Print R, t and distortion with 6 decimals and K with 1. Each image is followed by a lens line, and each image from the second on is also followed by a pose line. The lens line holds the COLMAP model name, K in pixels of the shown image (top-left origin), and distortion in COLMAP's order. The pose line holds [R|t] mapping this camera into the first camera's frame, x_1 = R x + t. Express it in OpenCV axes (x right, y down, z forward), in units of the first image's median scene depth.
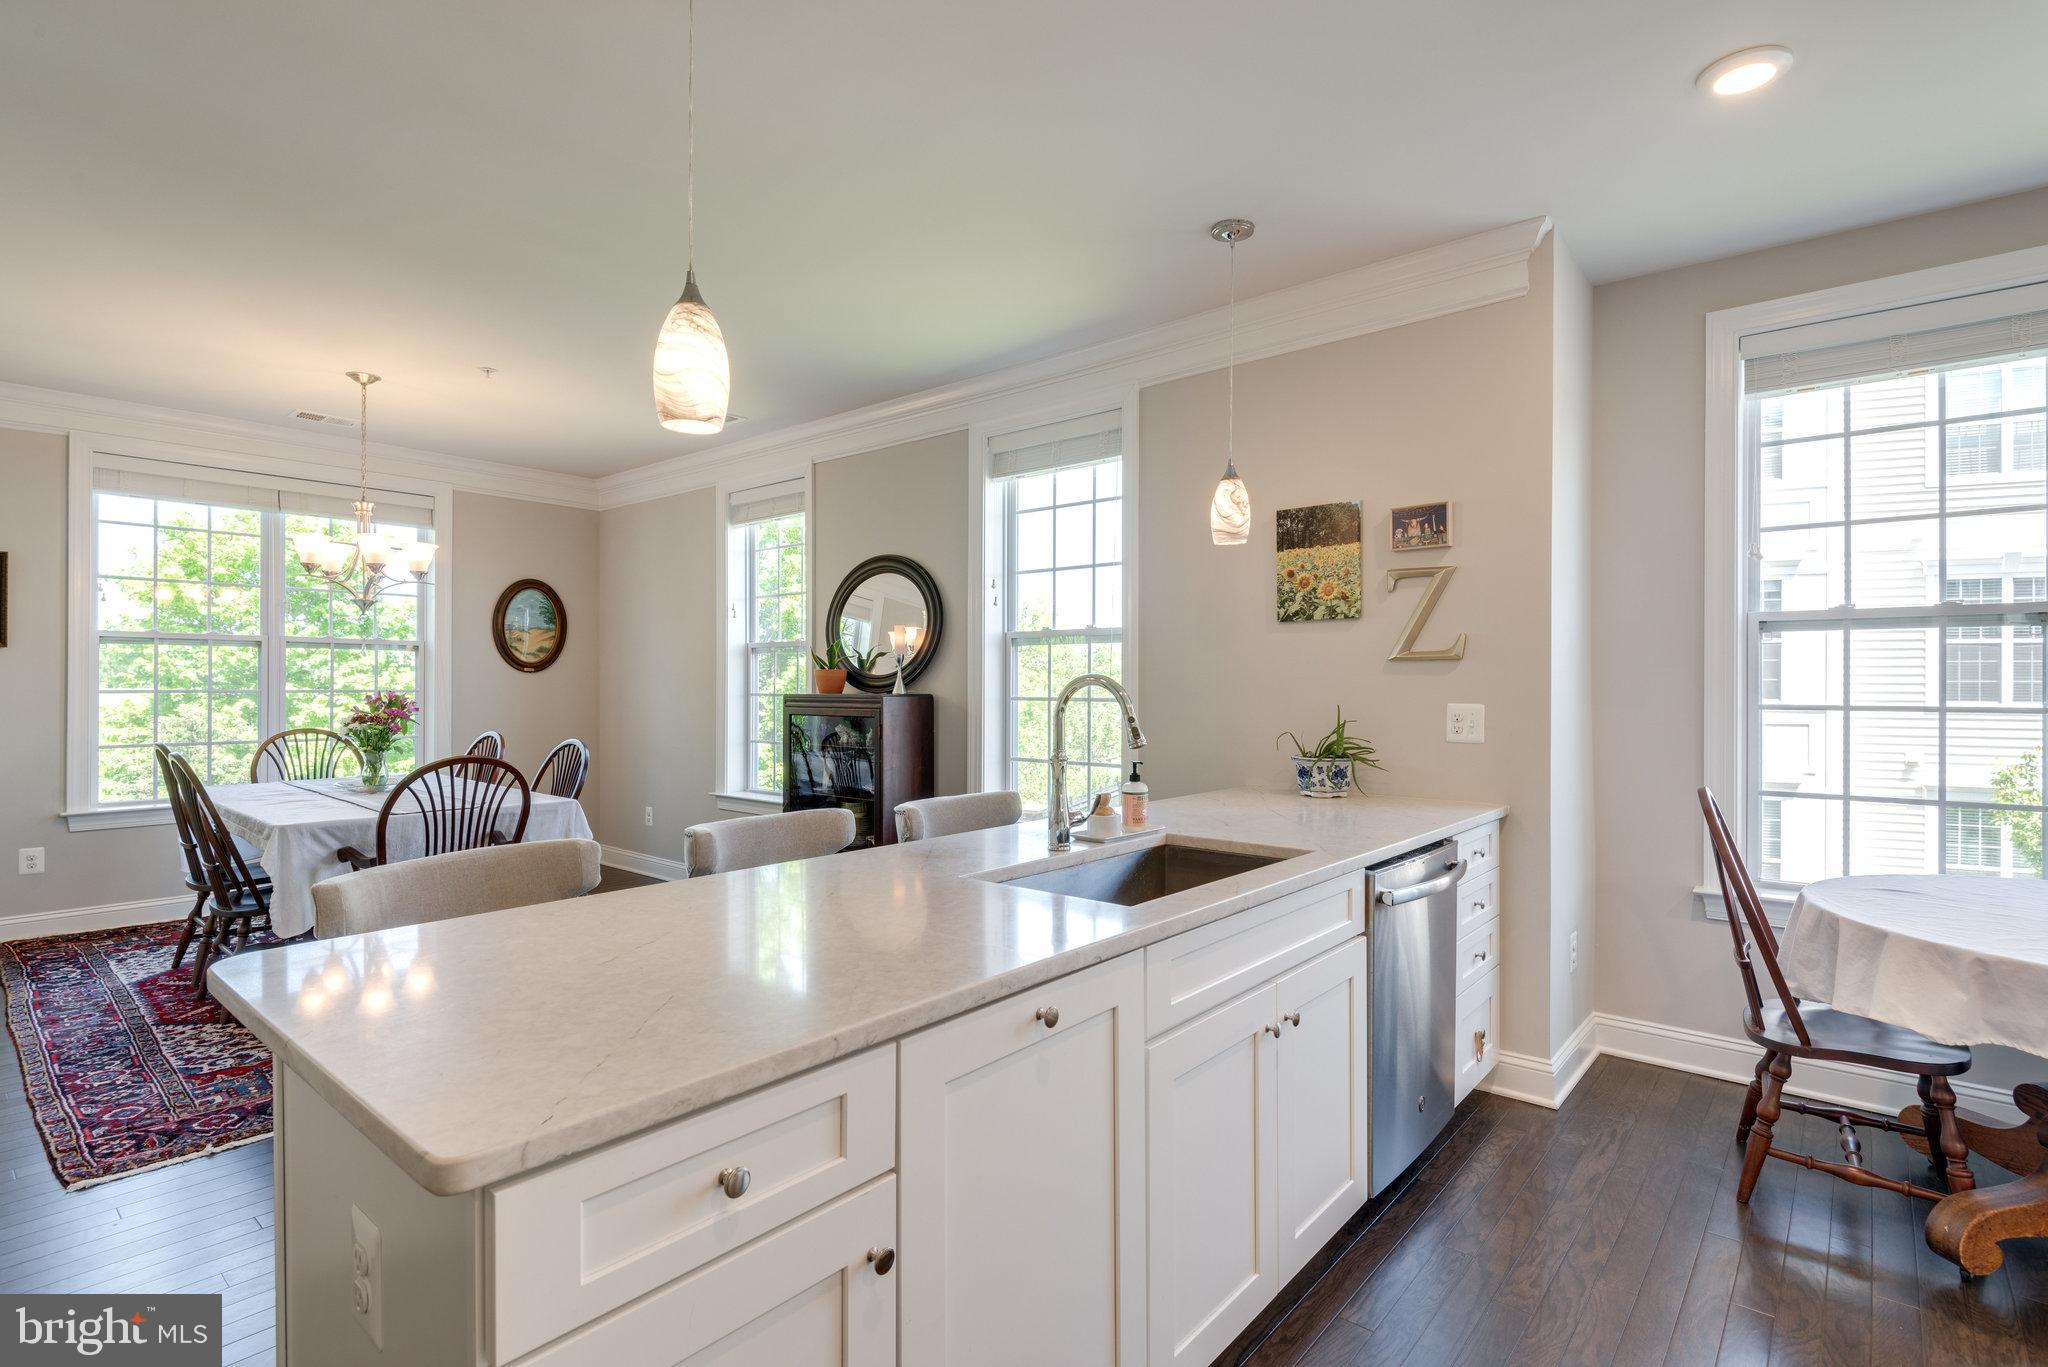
lens RADIAL K [[982.1, 0, 1031.8], [0, 982.1, 686.9], [0, 0, 1]] dist [0.024919, -0.018339]
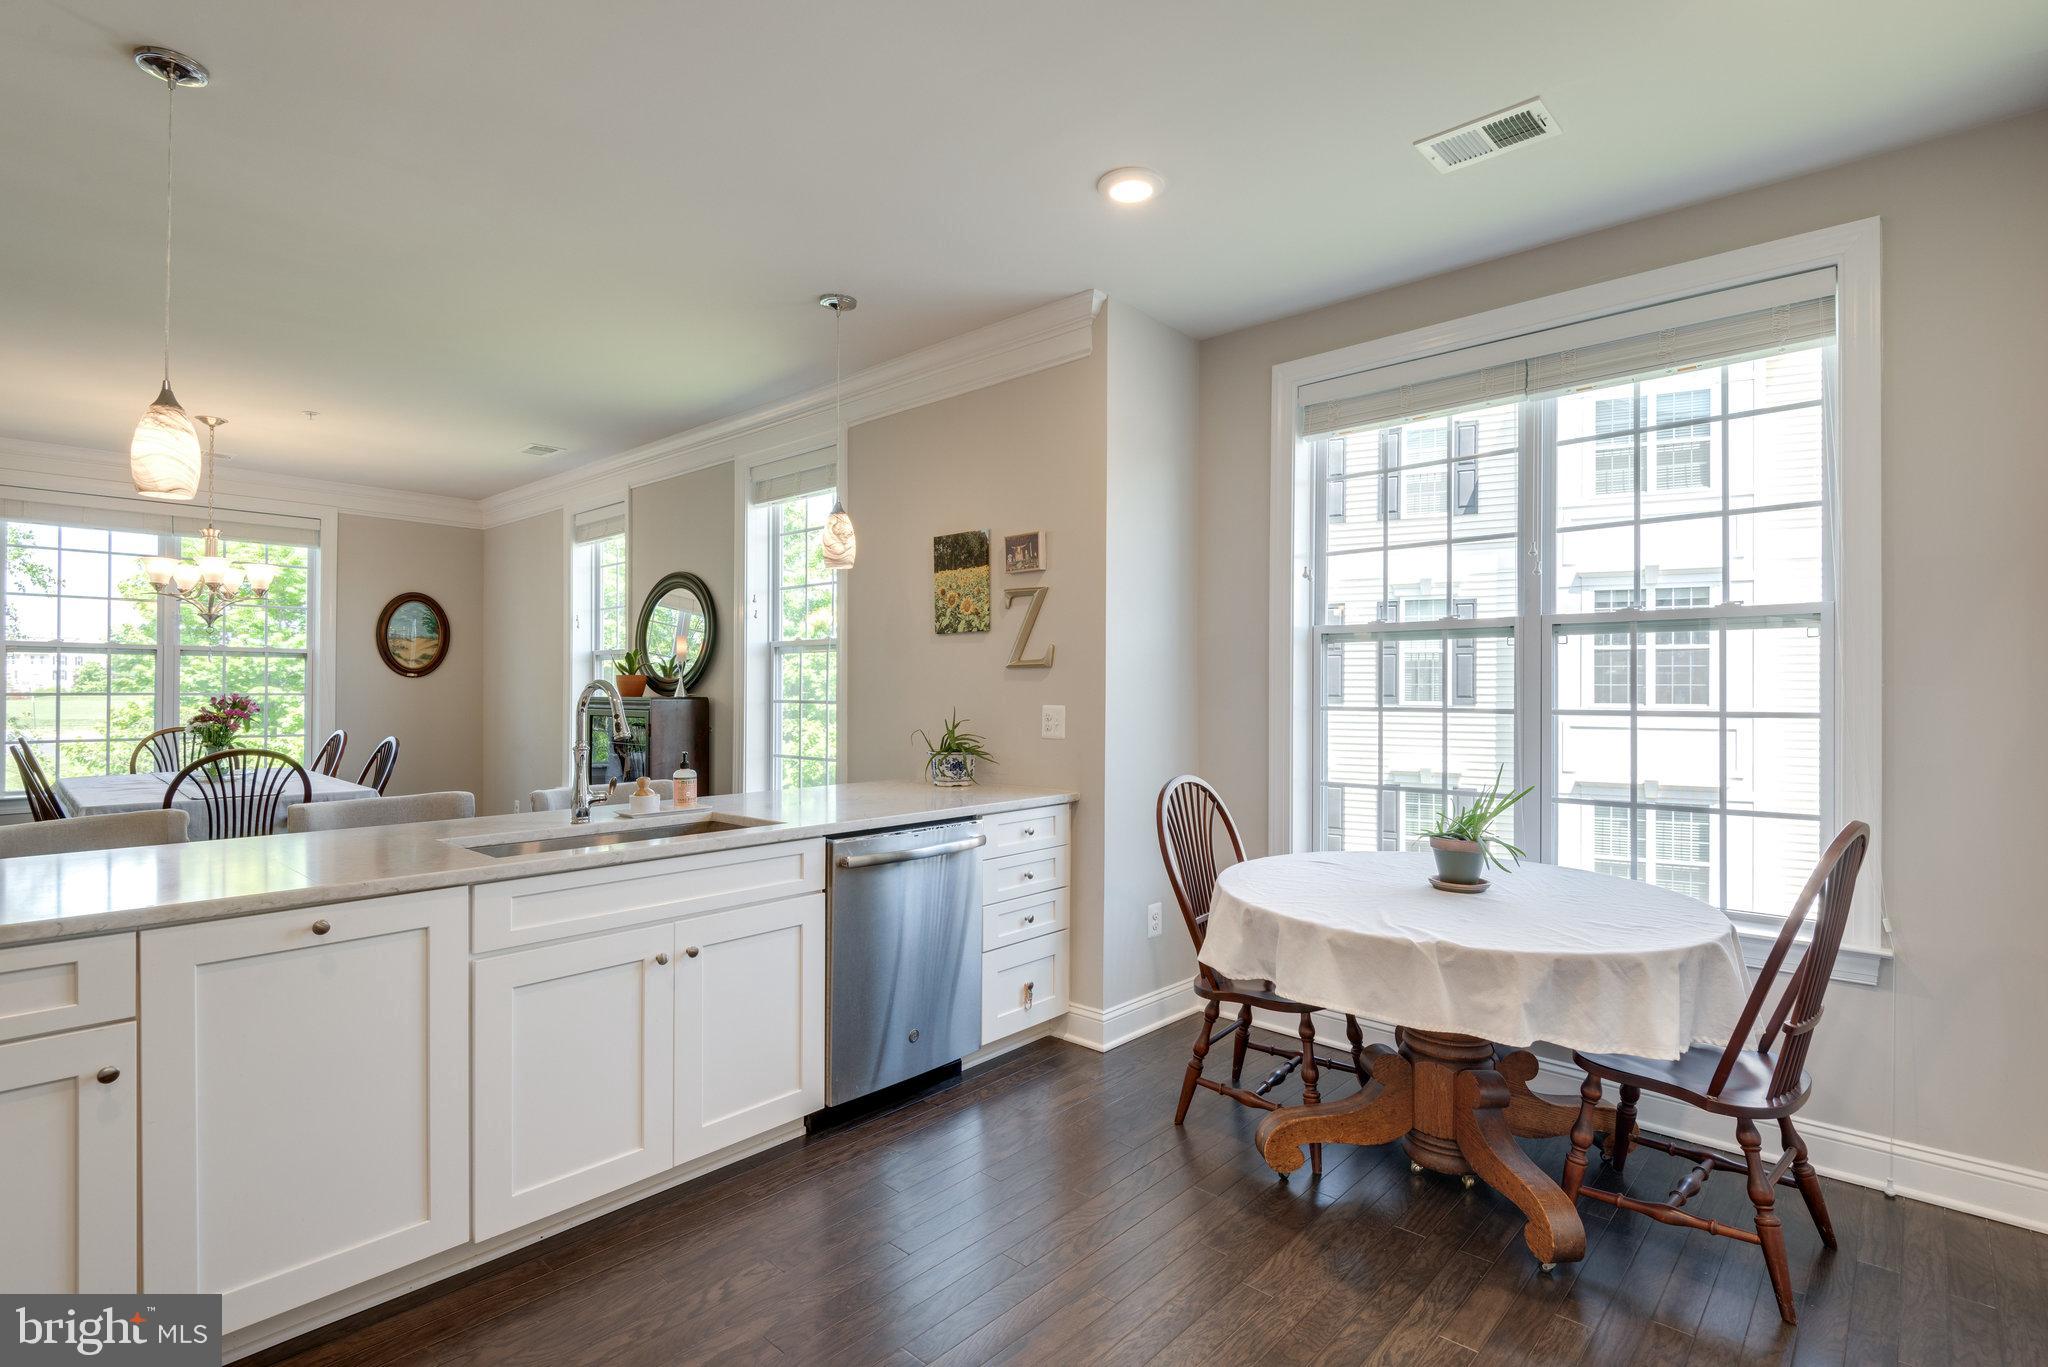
lens RADIAL K [[982.1, 0, 1031.7], [0, 982.1, 680.2], [0, 0, 1]] dist [0.024919, -0.018339]
pose [[0.999354, 0.000283, -0.035943, 0.362578], [-0.000697, 0.999933, -0.011514, 0.000907], [0.035937, 0.011531, 0.999288, -0.124613]]
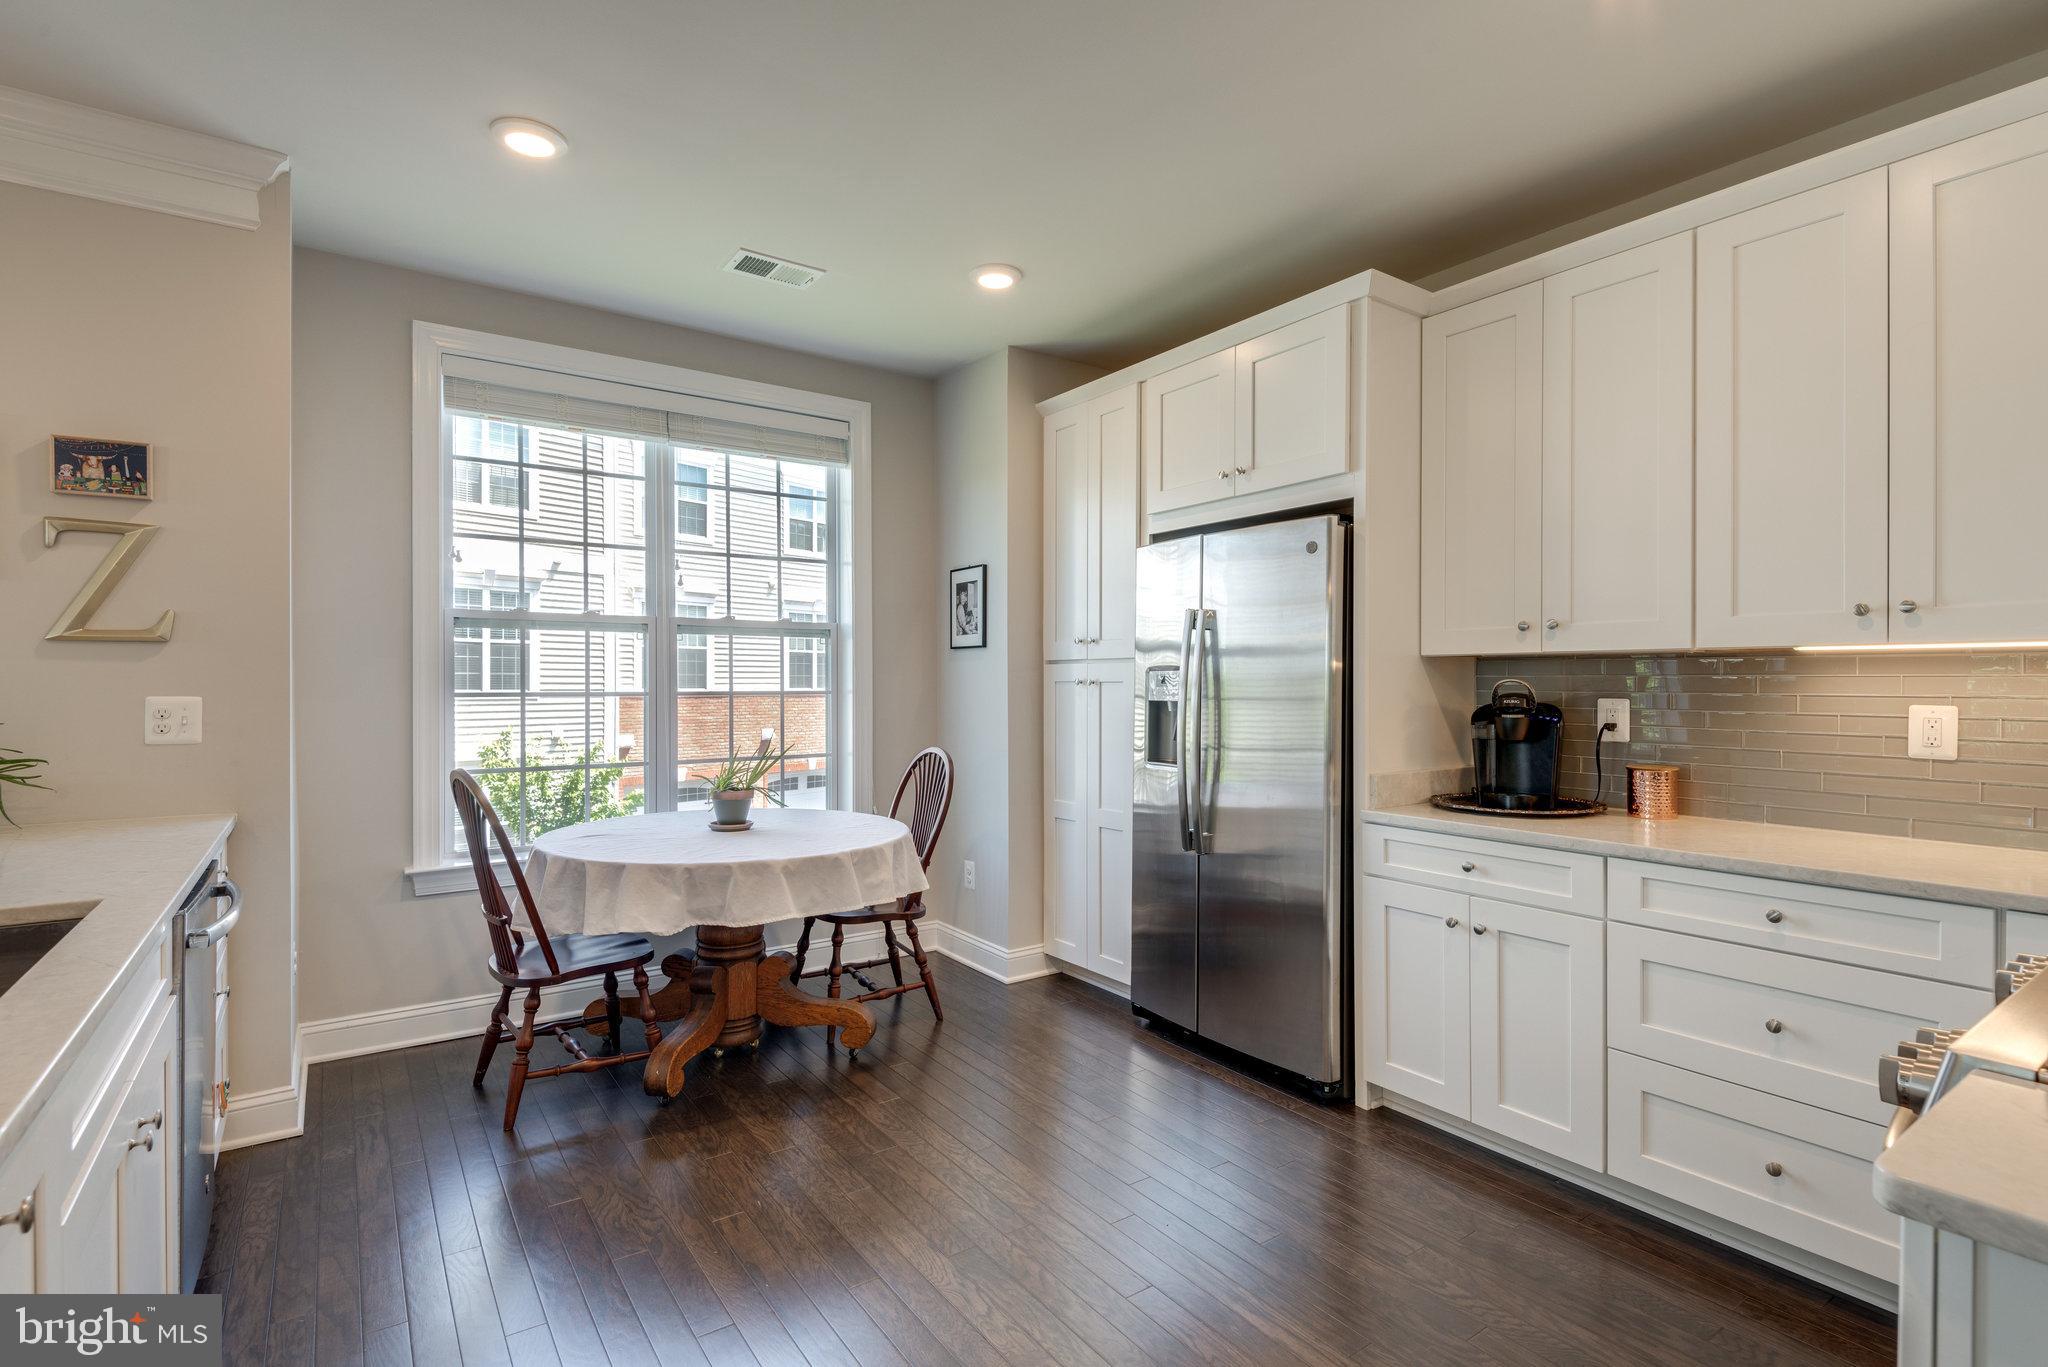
lens RADIAL K [[982.1, 0, 1036.2], [0, 982.1, 681.7], [0, 0, 1]] dist [0.024919, -0.018339]
pose [[0.244897, -0.001866, 0.969547, -0.144168], [-0.001652, 0.999996, 0.002342, 0.001562], [-0.969548, -0.002175, 0.244893, 0.084386]]
